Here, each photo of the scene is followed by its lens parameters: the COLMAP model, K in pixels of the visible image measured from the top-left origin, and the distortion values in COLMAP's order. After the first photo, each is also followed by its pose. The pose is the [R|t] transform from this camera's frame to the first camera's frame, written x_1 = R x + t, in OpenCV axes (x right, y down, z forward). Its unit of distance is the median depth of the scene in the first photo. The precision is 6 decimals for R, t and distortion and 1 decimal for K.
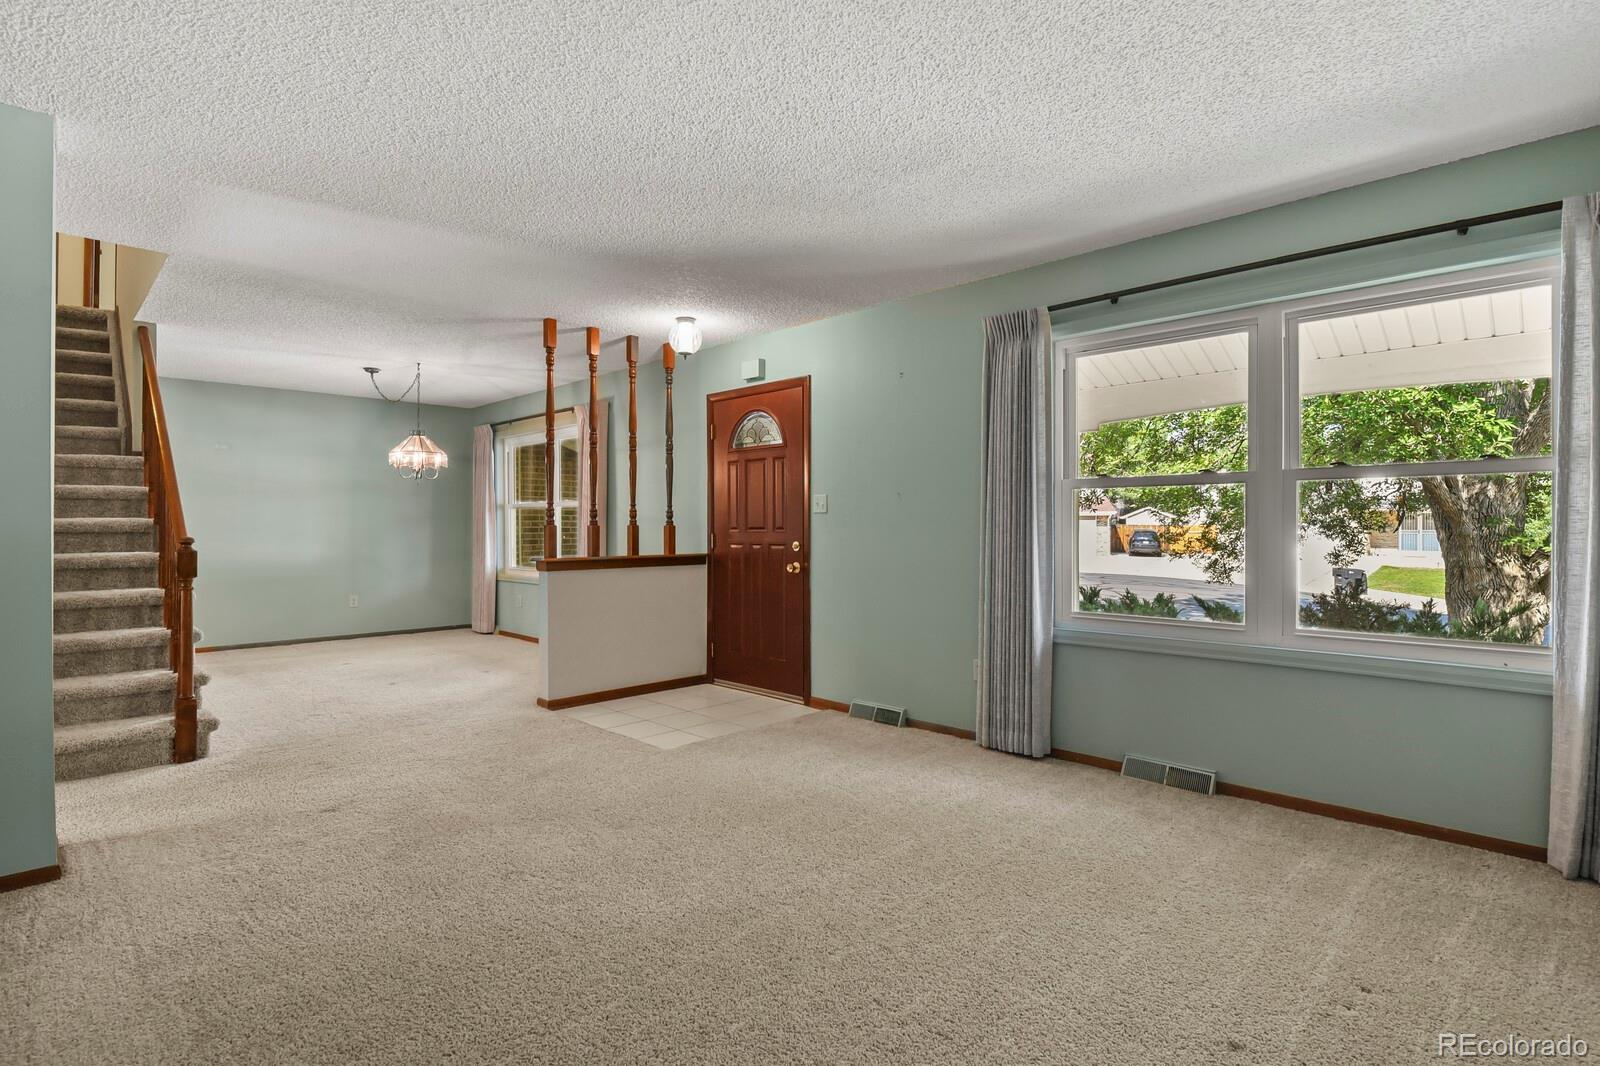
lens RADIAL K [[782.6, 0, 807.7], [0, 782.6, 529.4], [0, 0, 1]] dist [-0.018883, -0.001417]
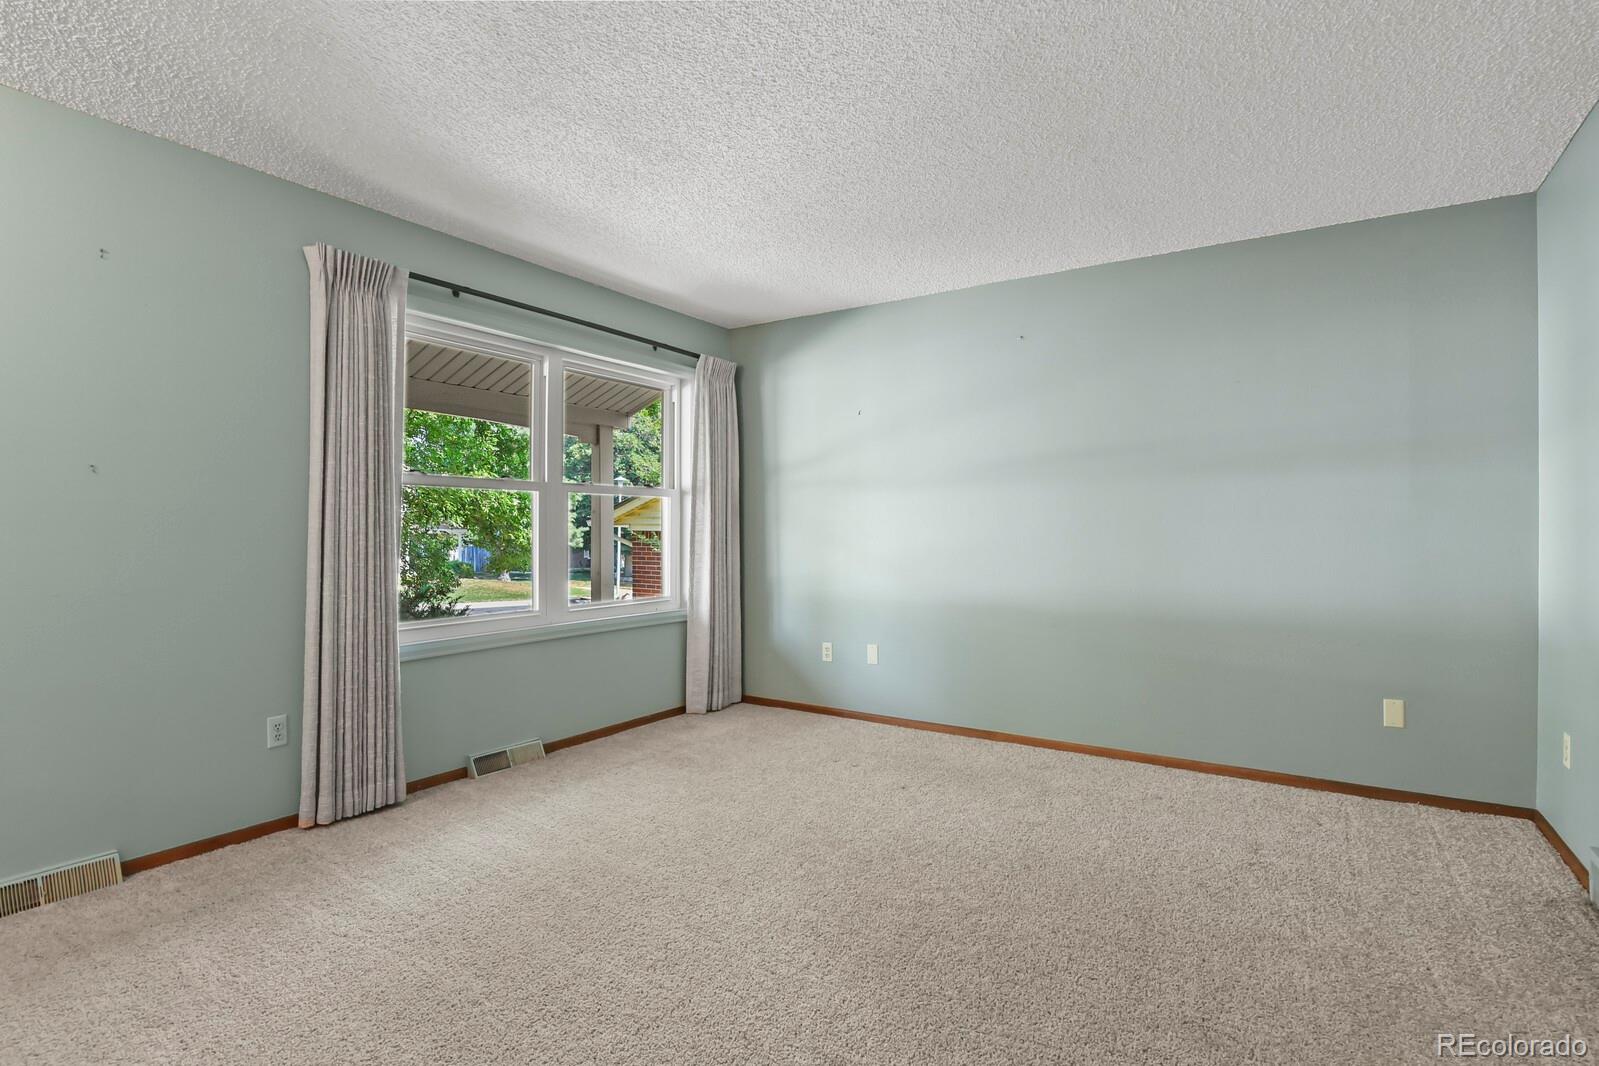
lens RADIAL K [[782.1, 0, 807.2], [0, 782.1, 529.4], [0, 0, 1]] dist [-0.018883, -0.001417]
pose [[-0.198902, -0.002571, 0.980016, -0.623089], [-0.001481, 0.999996, 0.002323, -0.003738], [-0.980018, -0.000989, -0.198906, 0.746124]]
